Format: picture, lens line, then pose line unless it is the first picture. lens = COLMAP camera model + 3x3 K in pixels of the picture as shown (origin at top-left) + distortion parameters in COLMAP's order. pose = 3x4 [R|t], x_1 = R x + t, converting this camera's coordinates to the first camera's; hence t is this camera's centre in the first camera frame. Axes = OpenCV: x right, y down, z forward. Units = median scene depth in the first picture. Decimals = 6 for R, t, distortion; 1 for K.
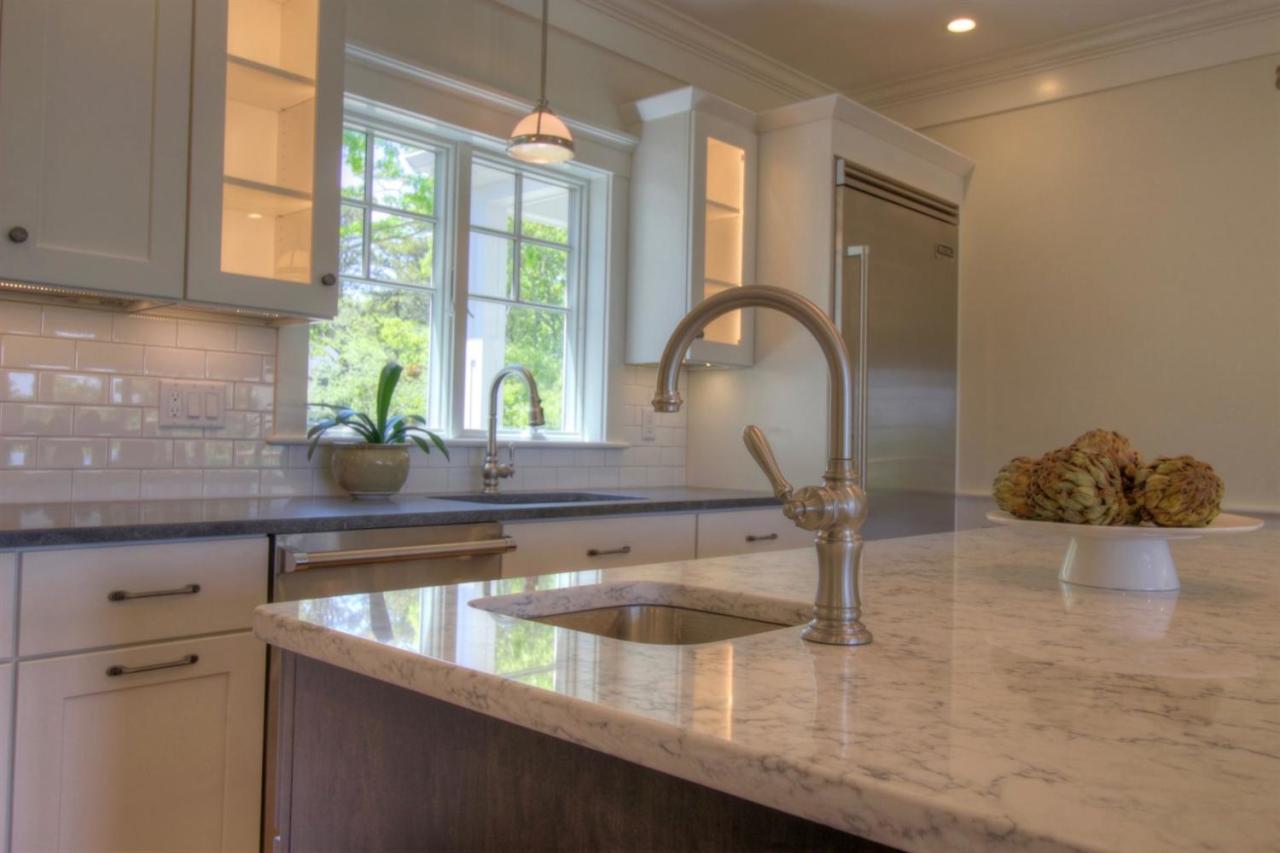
lens RADIAL K [[1033.2, 0, 640.0], [0, 1033.2, 426.5], [0, 0, 1]] dist [0.017465, 0.005217]
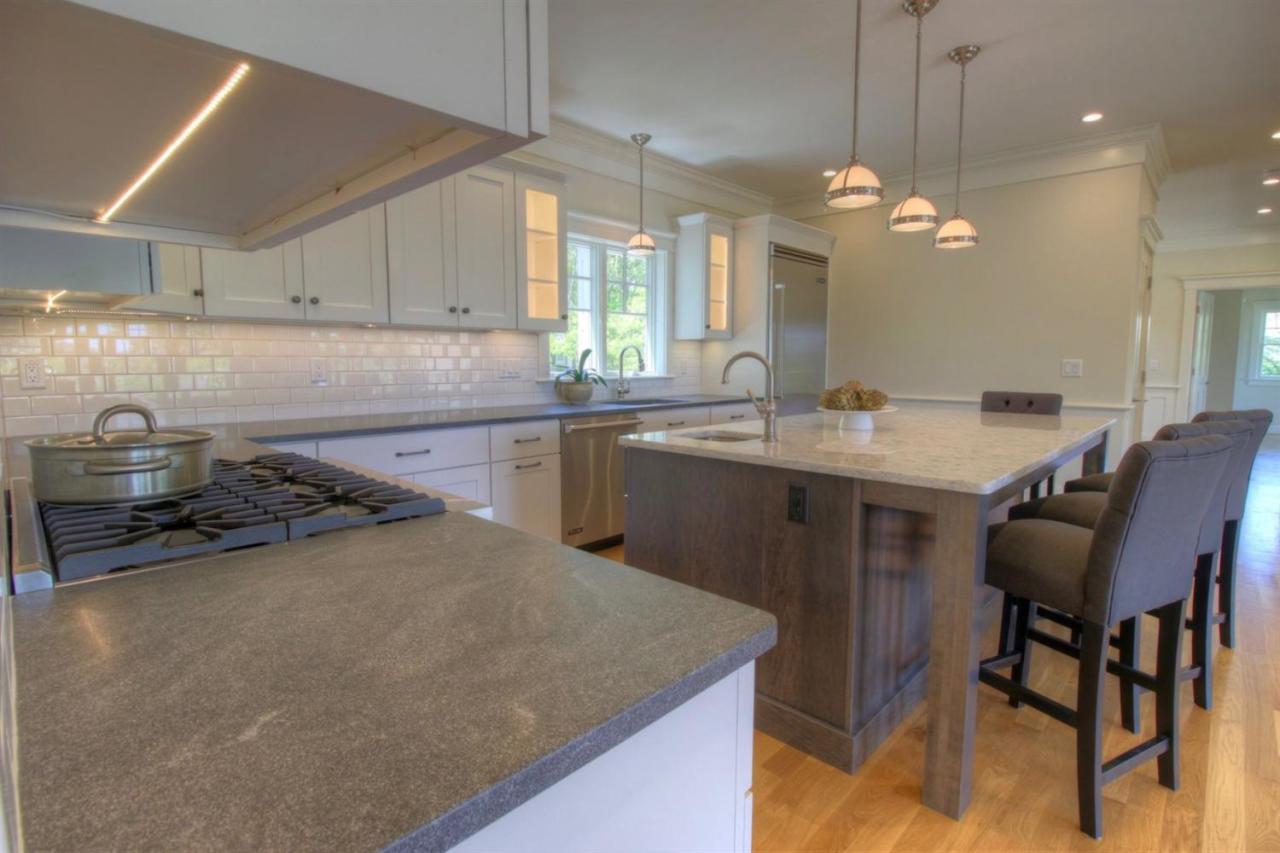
lens RADIAL K [[616.4, 0, 640.0], [0, 616.4, 426.5], [0, 0, 1]] dist [0.000169, -0.000006]
pose [[0.999574, -0.019995, -0.021279, -0.080194], [0.022388, 0.992654, 0.118895, -0.044968], [0.018745, -0.119320, 0.992679, -0.423604]]
